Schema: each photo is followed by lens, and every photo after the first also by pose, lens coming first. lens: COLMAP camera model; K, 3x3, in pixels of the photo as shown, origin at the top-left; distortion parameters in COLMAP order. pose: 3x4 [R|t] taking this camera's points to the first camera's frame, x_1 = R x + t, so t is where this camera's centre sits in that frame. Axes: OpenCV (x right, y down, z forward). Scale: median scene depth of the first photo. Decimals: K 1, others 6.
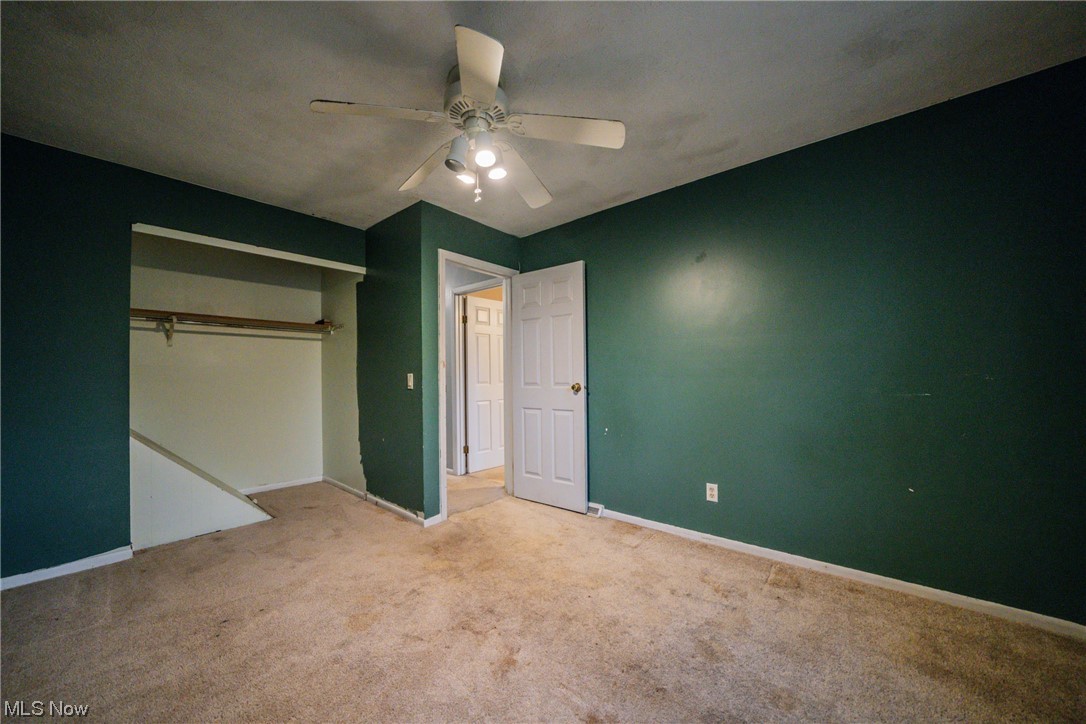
lens RADIAL K [[380.5, 0, 539.2], [0, 380.5, 372.0], [0, 0, 1]] dist [-0.027436, 0.002430]
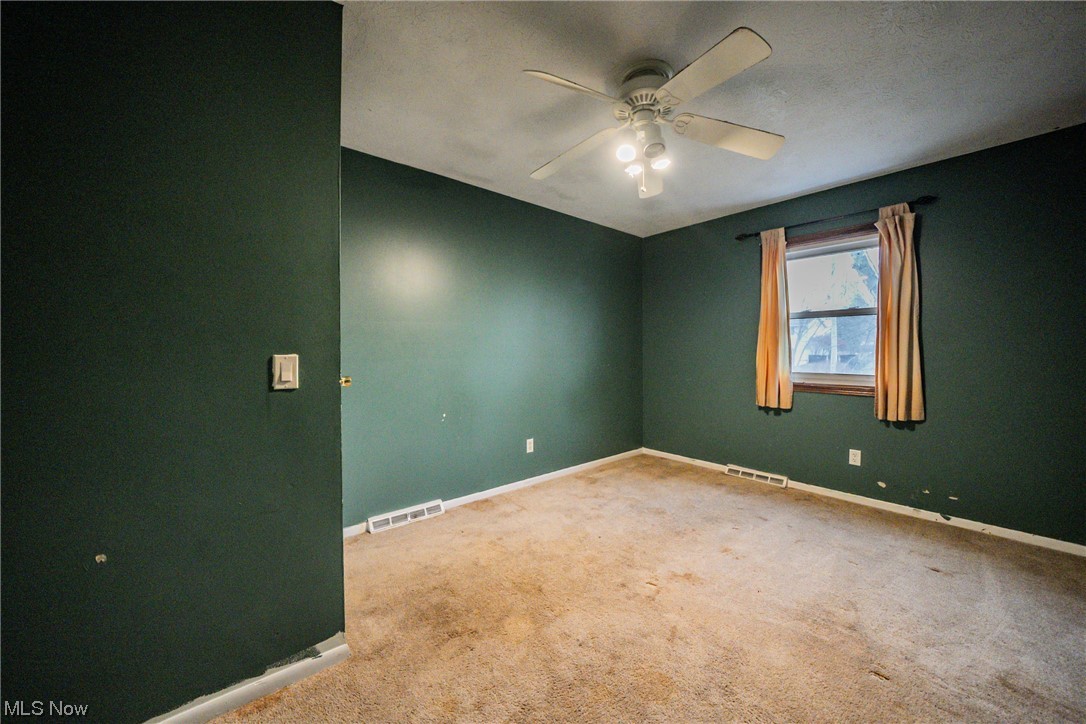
lens RADIAL K [[380.5, 0, 543.1], [0, 380.5, 356.1], [0, 0, 1]] dist [-0.027436, 0.002430]
pose [[0.171570, -0.001679, 0.985171, -0.851103], [-0.003771, 0.999990, 0.002361, 0.005903], [-0.985165, -0.004120, 0.171562, 0.749933]]
